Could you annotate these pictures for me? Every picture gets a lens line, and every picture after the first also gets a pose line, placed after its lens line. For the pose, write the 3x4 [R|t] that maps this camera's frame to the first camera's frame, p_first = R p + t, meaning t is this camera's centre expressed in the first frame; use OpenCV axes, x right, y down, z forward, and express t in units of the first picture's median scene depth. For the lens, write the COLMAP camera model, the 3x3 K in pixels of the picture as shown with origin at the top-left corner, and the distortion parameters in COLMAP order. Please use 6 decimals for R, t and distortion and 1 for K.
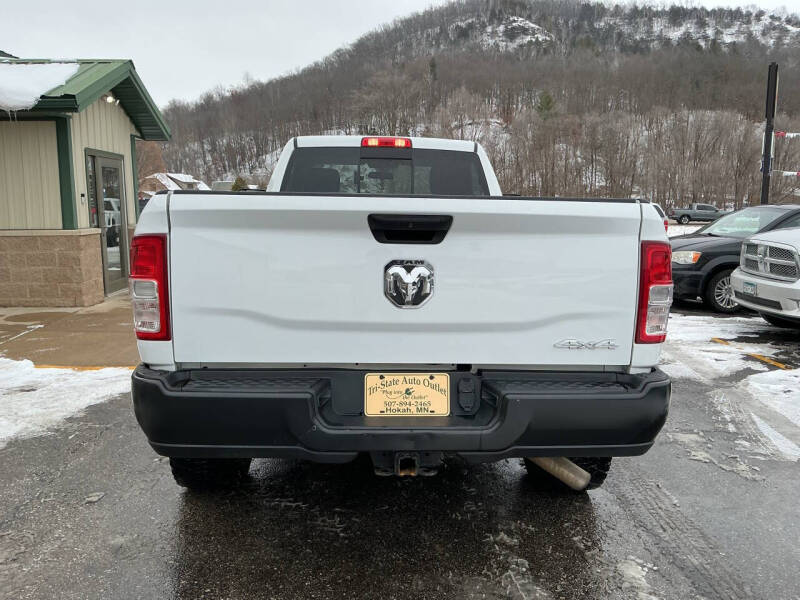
lens RADIAL K [[663.9, 0, 403.8], [0, 663.9, 300.6], [0, 0, 1]] dist [0.097332, -0.186228]
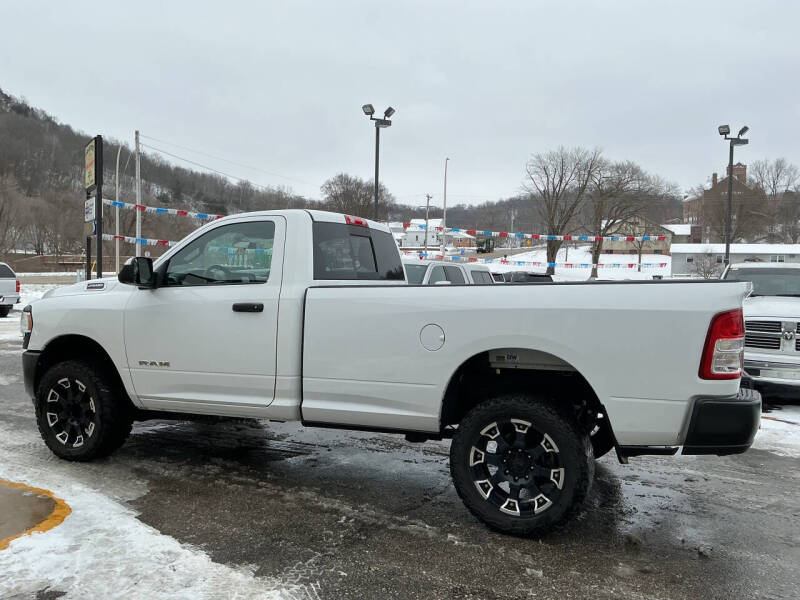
lens RADIAL K [[663.9, 0, 396.3], [0, 663.9, 303.8], [0, 0, 1]] dist [0.097332, -0.186228]
pose [[0.463795, -0.046696, 0.884711, -0.966085], [0.115162, 0.993315, -0.007943, -0.086136], [-0.878426, 0.105569, 0.466072, 0.446504]]
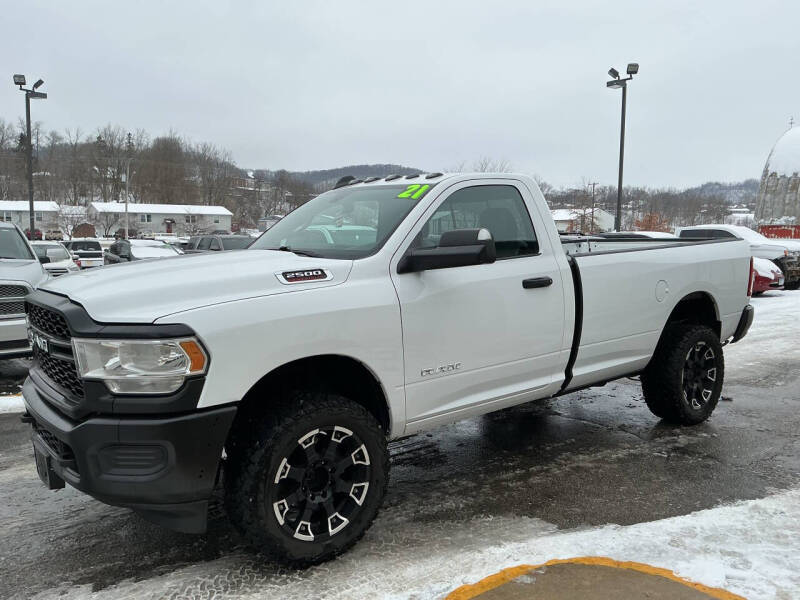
lens RADIAL K [[663.9, 0, 402.1], [0, 663.9, 300.4], [0, 0, 1]] dist [0.097332, -0.186228]
pose [[-0.585568, -0.090639, 0.805540, -0.818371], [0.109628, 0.975745, 0.189481, -0.271172], [-0.803176, 0.199264, -0.561429, 1.693063]]
